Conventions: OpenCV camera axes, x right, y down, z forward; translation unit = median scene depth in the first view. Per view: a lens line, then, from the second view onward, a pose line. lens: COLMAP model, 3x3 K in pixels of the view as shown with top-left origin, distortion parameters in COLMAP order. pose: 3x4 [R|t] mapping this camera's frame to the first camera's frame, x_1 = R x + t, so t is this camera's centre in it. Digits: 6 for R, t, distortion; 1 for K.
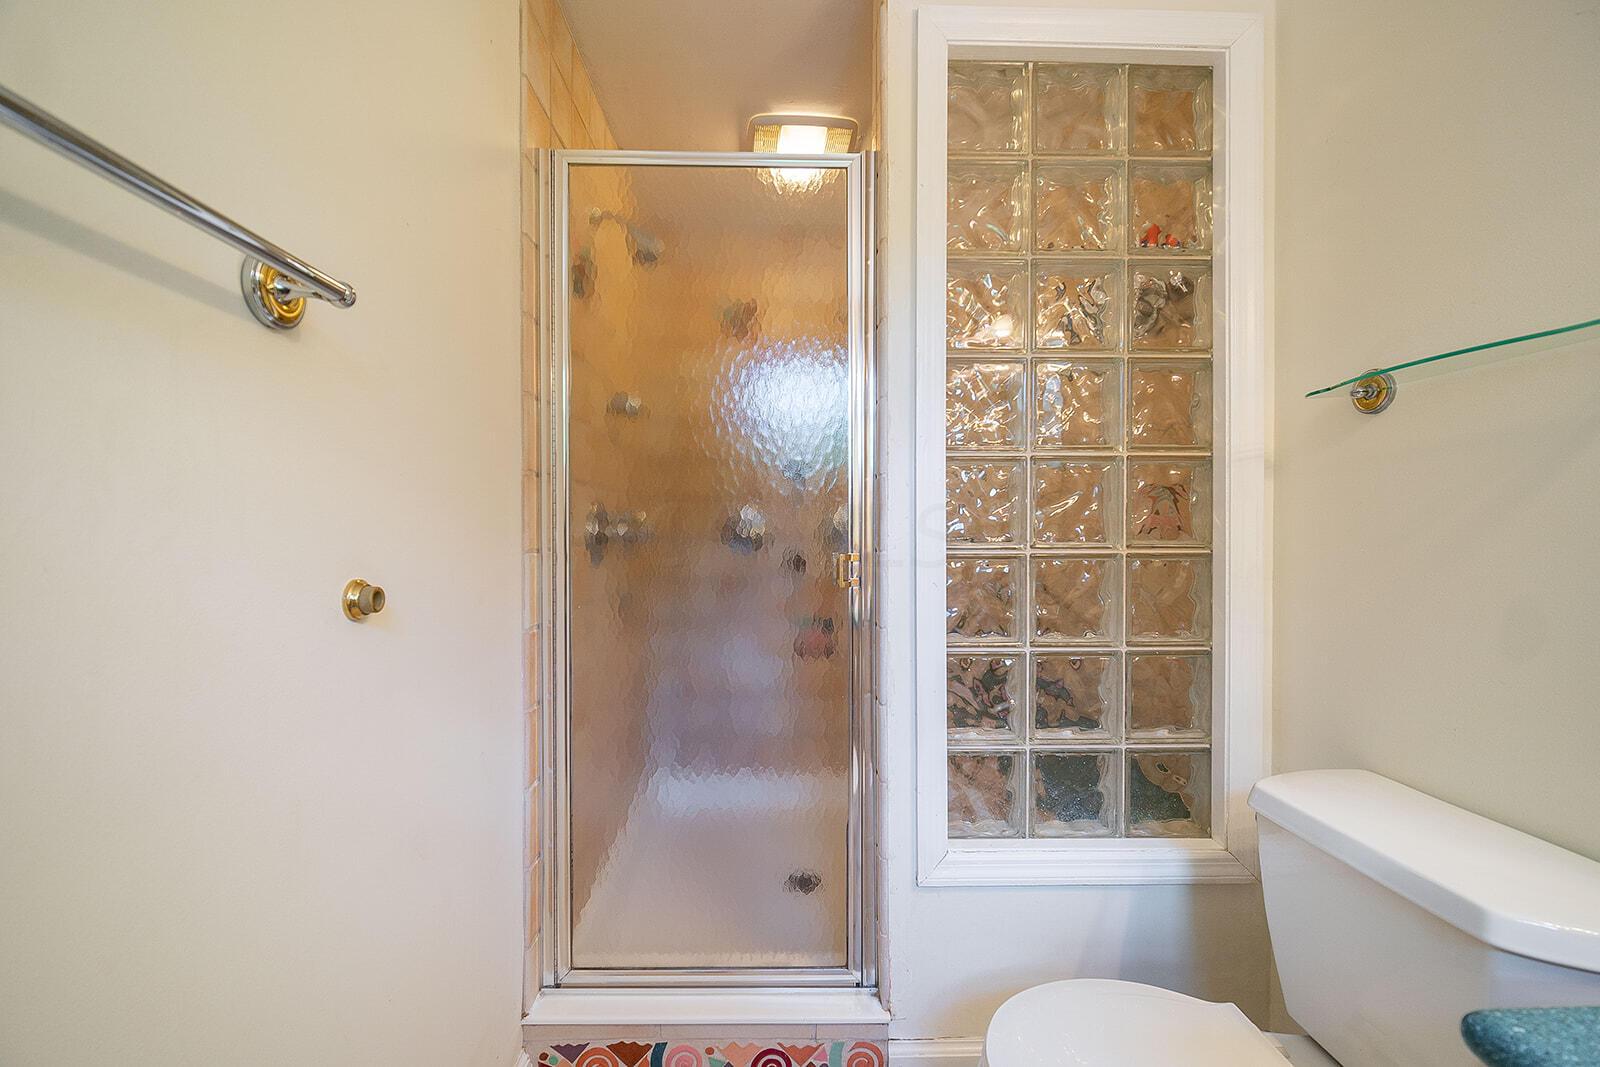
lens RADIAL K [[667.4, 0, 800.0], [0, 667.4, 533.5], [0, 0, 1]] dist [-0.000976, -0.000233]
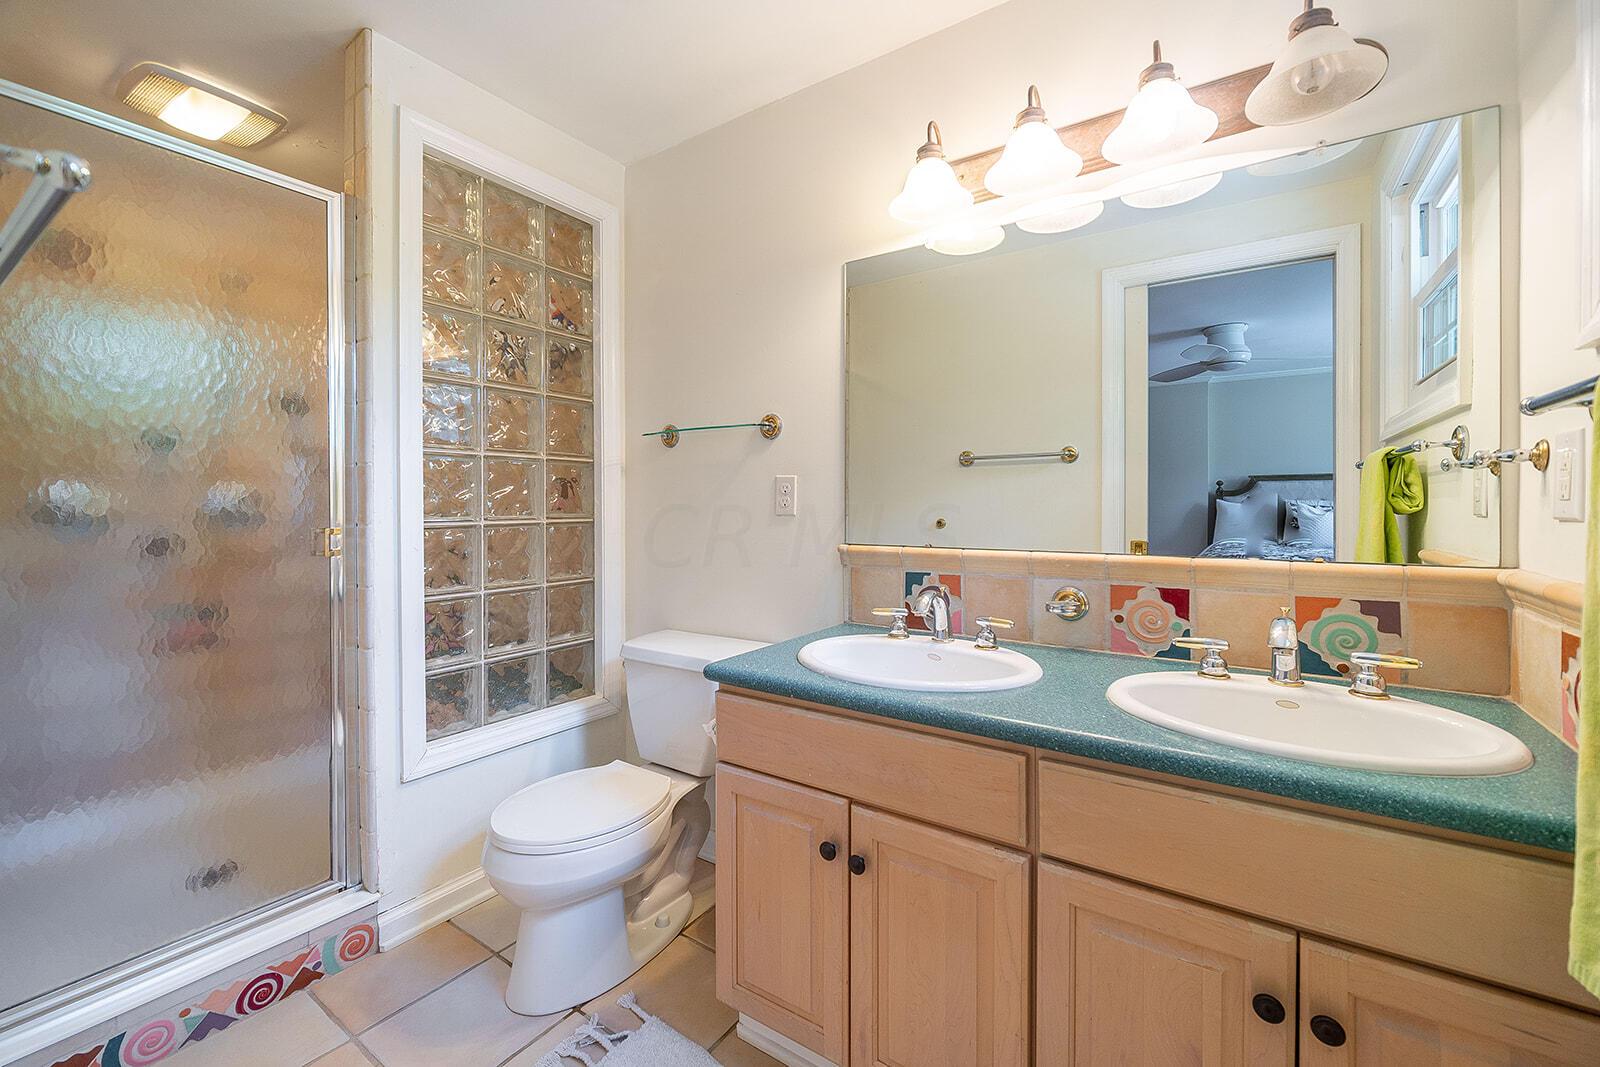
lens RADIAL K [[658.9, 0, 803.9], [0, 658.9, 502.3], [0, 0, 1]] dist [0.000097, -0.000064]
pose [[0.594659, 0.000583, 0.803978, -0.374202], [0.008694, 0.999937, -0.007156, -0.000249], [-0.803931, 0.011245, 0.594617, -0.375593]]
